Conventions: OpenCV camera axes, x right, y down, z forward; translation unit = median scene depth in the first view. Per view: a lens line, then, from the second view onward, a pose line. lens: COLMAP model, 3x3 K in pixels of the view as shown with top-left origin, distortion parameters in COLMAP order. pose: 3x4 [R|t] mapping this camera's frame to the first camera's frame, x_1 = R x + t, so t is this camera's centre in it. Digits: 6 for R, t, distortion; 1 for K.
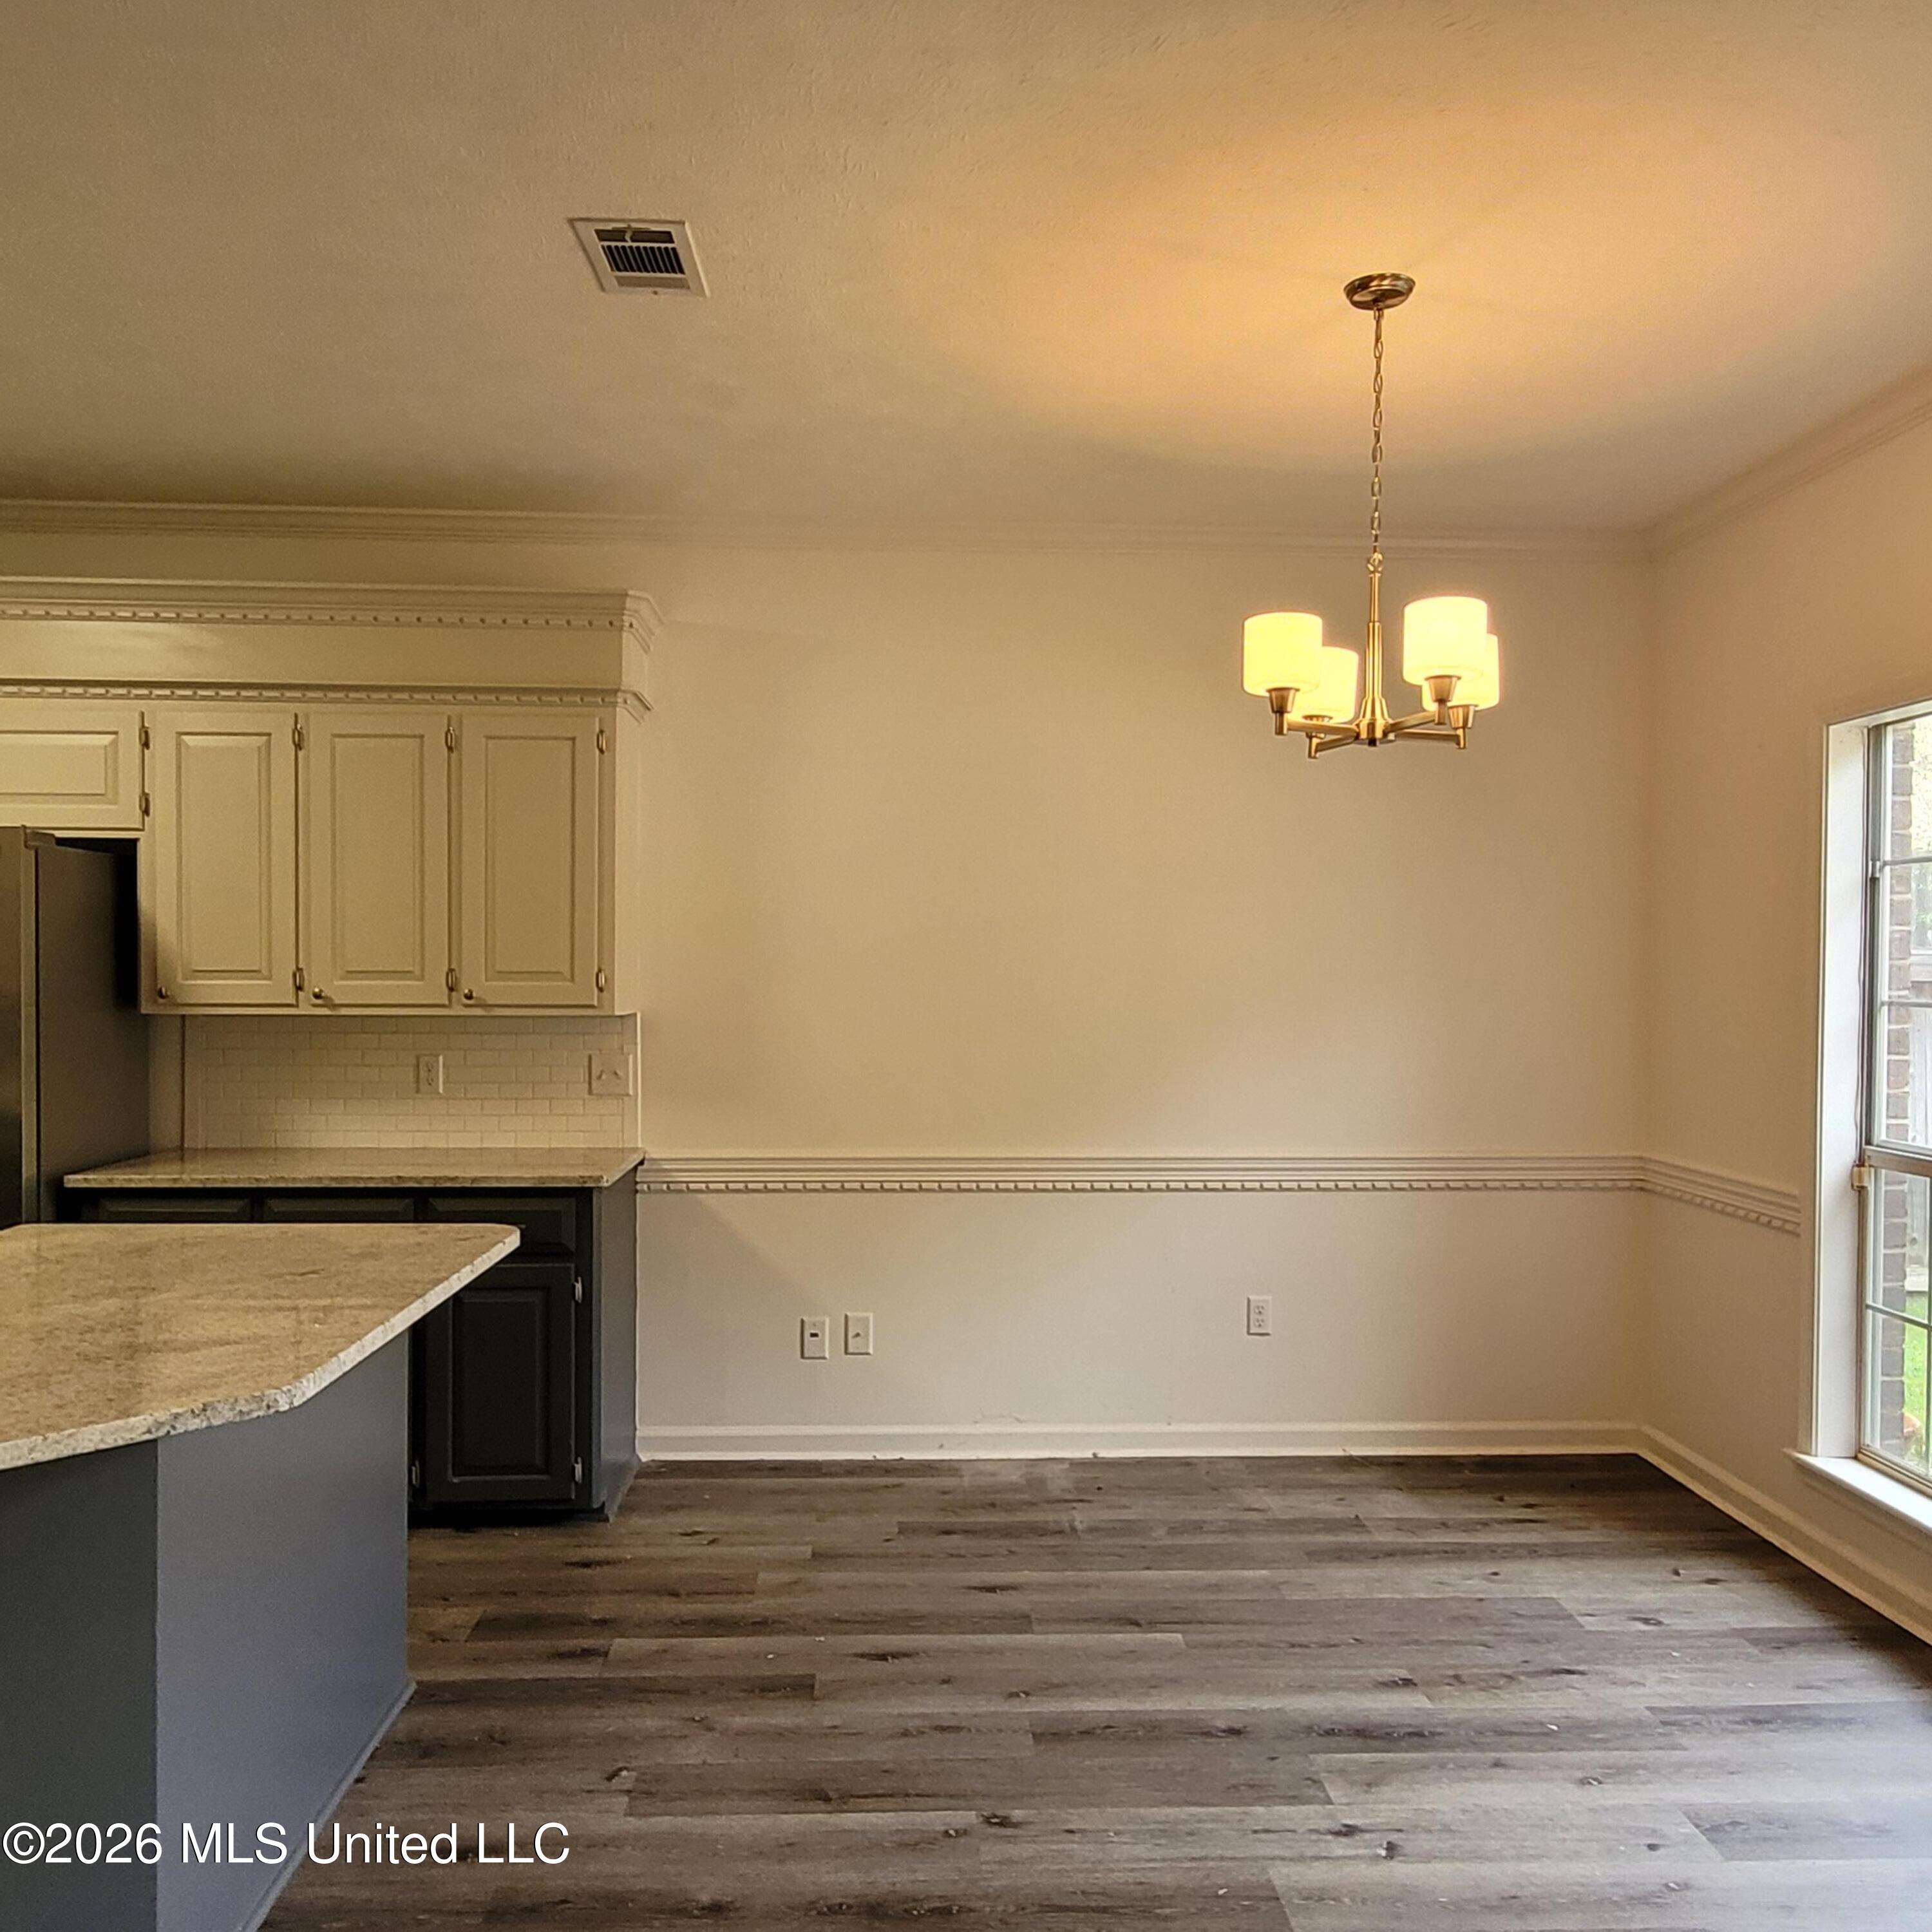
lens RADIAL K [[1615.2, 0, 969.1], [0, 1615.2, 991.6], [0, 0, 1]] dist [-0.000686, 0.016284]
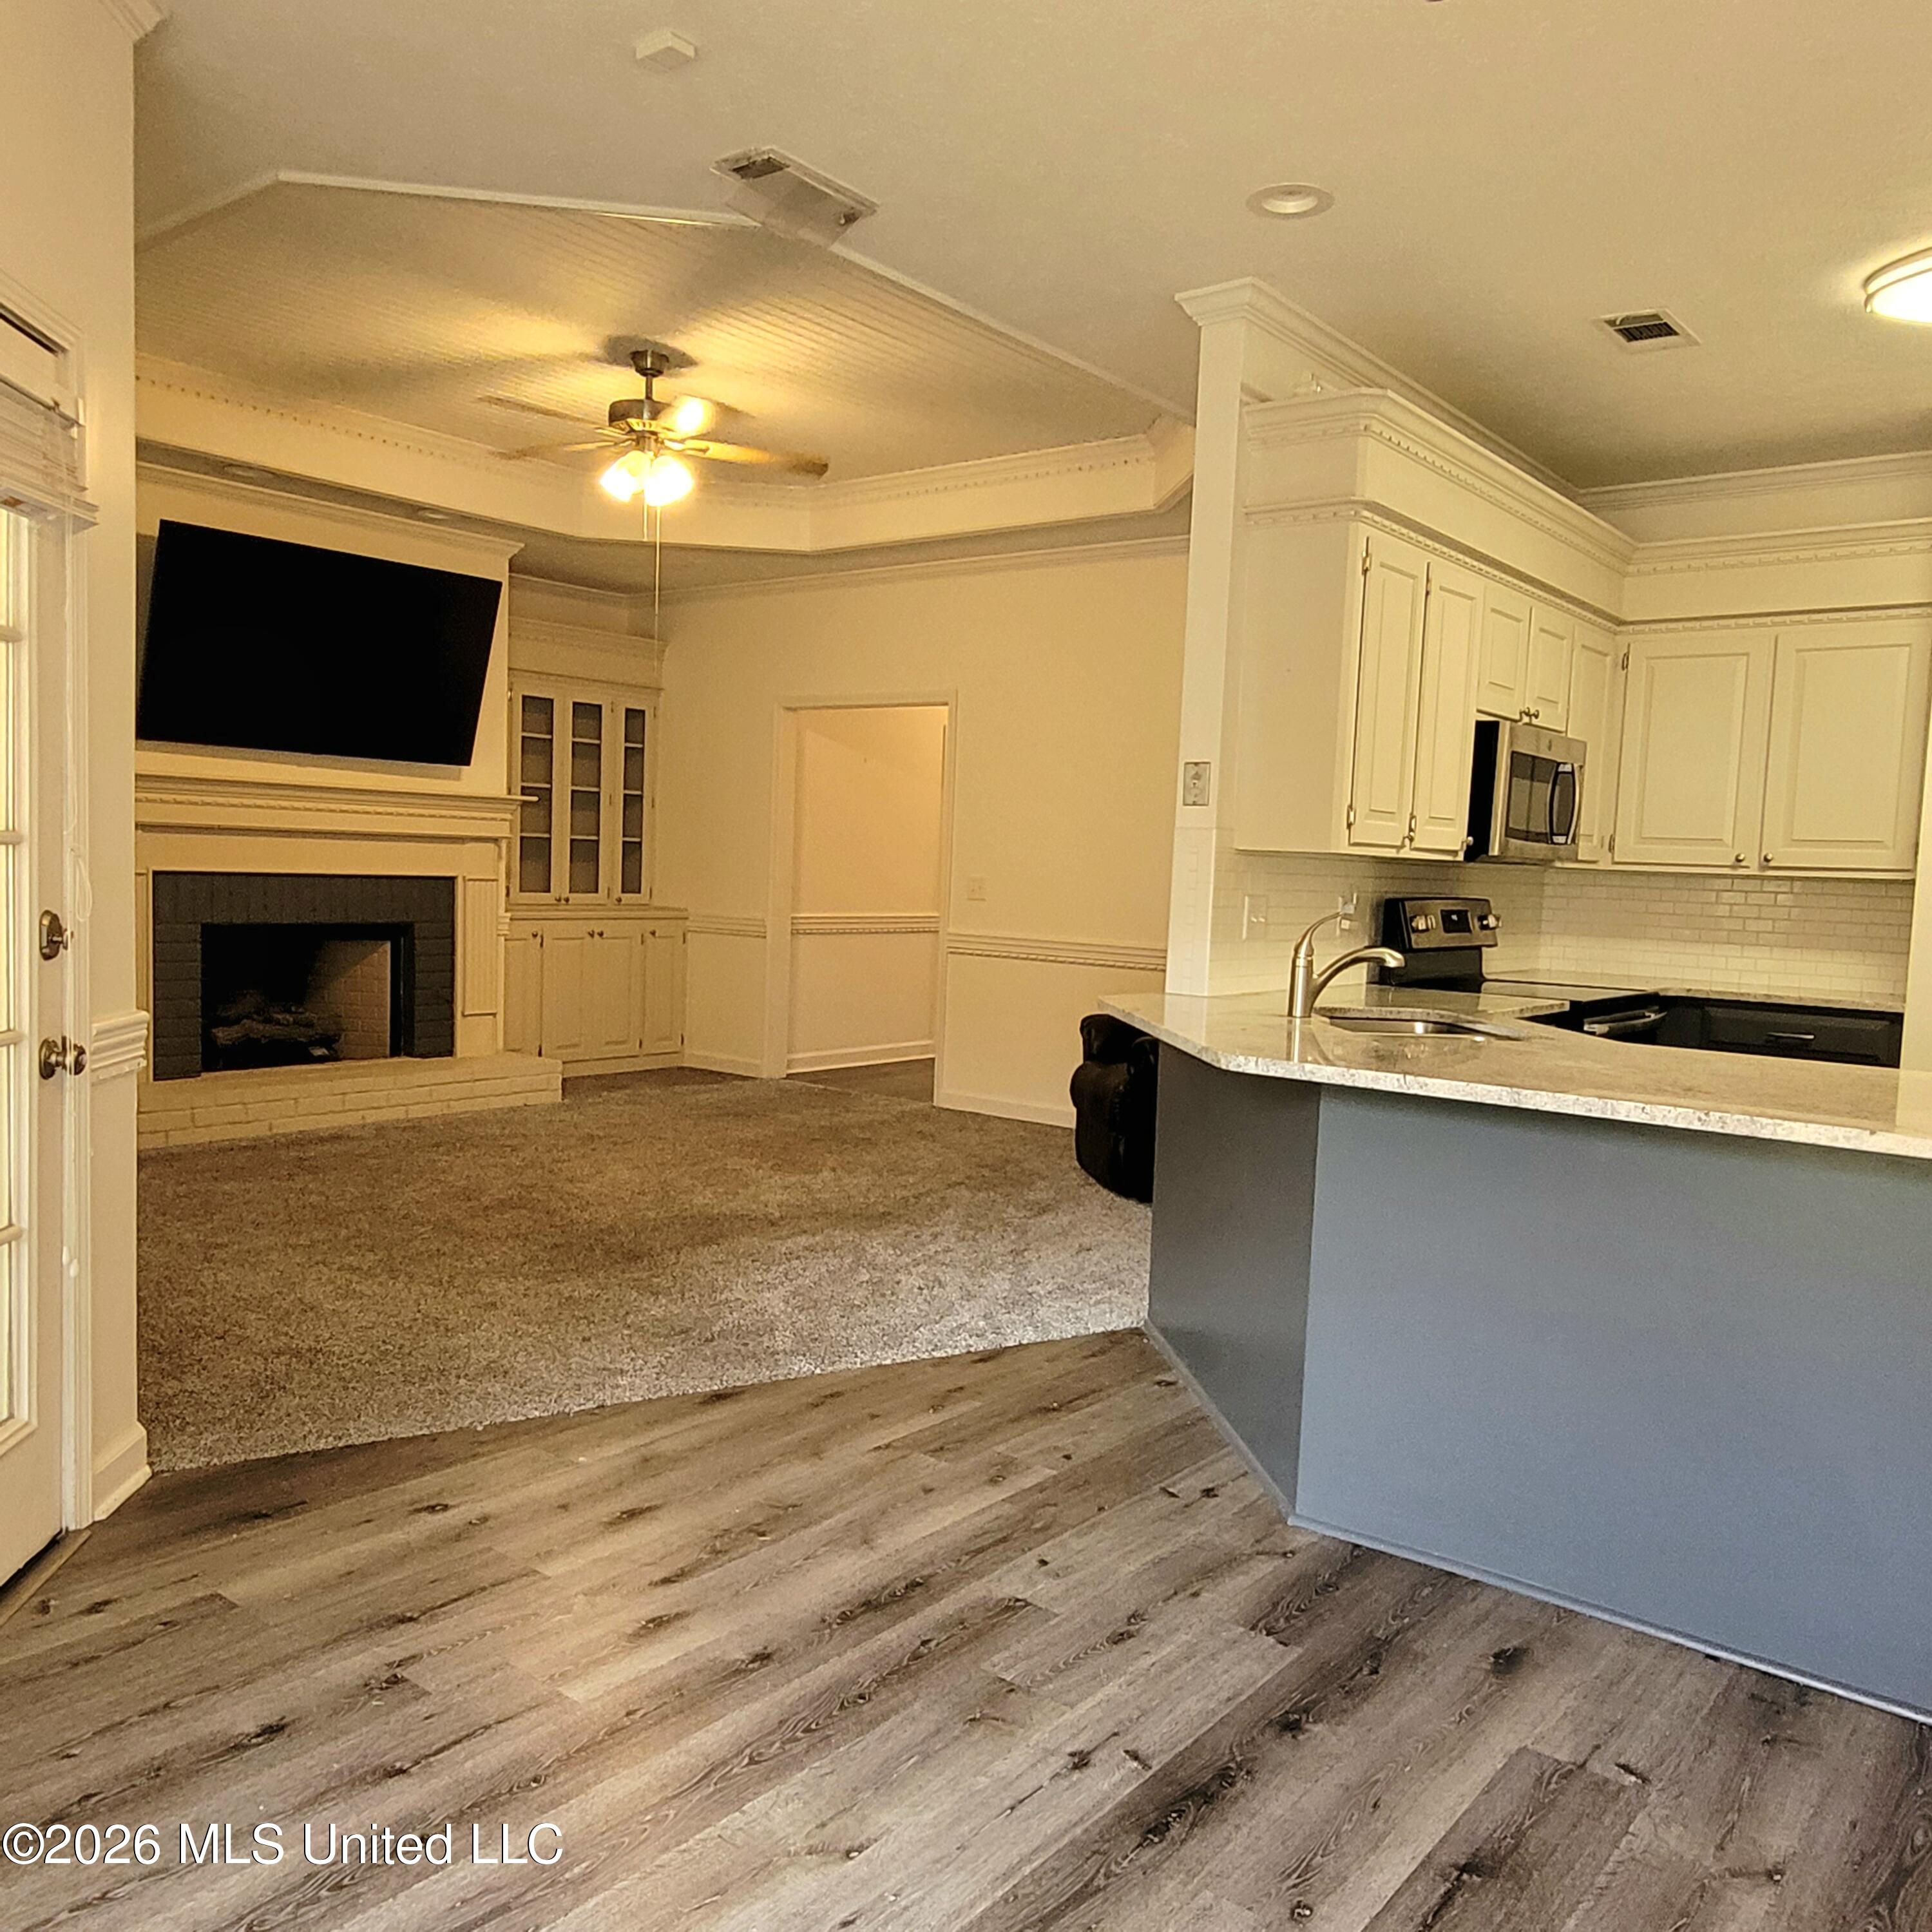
lens RADIAL K [[1615.2, 0, 969.1], [0, 1615.2, 991.6], [0, 0, 1]] dist [-0.000686, 0.016284]
pose [[-0.655054, 0.027794, -0.755071, 0.391654], [-0.057184, 0.994634, 0.086222, 0.035022], [0.753415, 0.099657, -0.649949, 0.825719]]
